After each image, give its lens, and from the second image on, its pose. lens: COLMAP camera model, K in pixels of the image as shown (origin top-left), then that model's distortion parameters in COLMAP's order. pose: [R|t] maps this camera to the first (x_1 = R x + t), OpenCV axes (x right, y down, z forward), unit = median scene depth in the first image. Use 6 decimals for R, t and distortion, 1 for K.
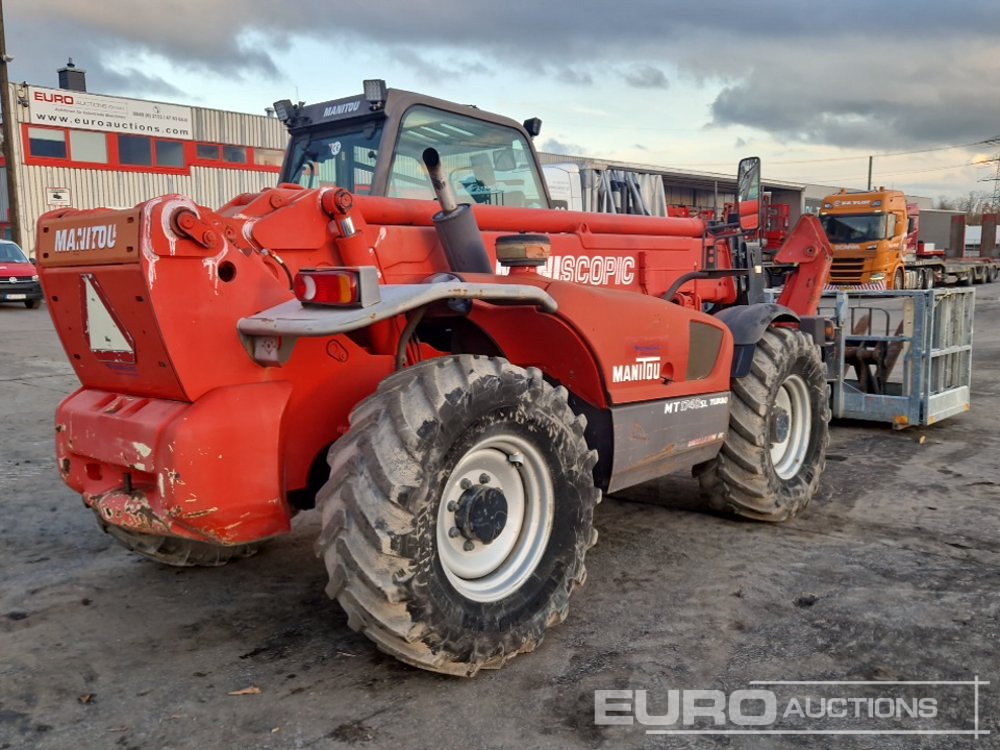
lens RADIAL K [[908.4, 0, 495.4], [0, 908.4, 373.9], [0, 0, 1]] dist [0.073907, -0.025933]
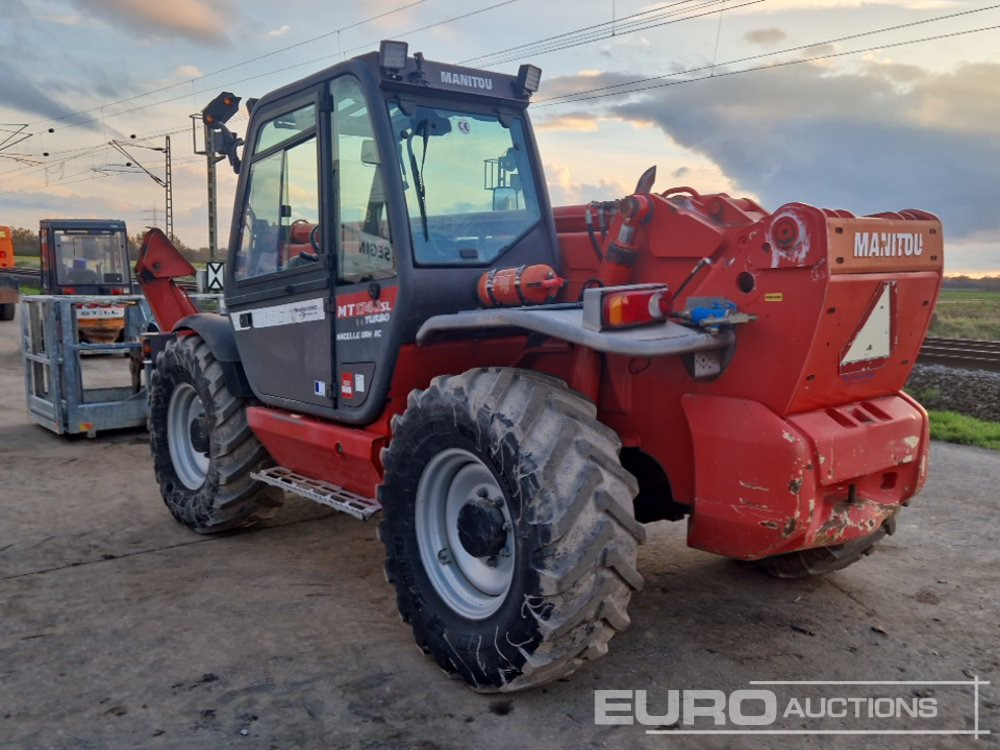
lens RADIAL K [[908.4, 0, 516.1], [0, 908.4, 384.2], [0, 0, 1]] dist [0.073907, -0.025933]
pose [[0.113725, -0.112908, 0.987076, -1.461281], [0.108756, 0.988966, 0.100594, -0.140805], [-0.987542, 0.095910, 0.124750, 1.276000]]
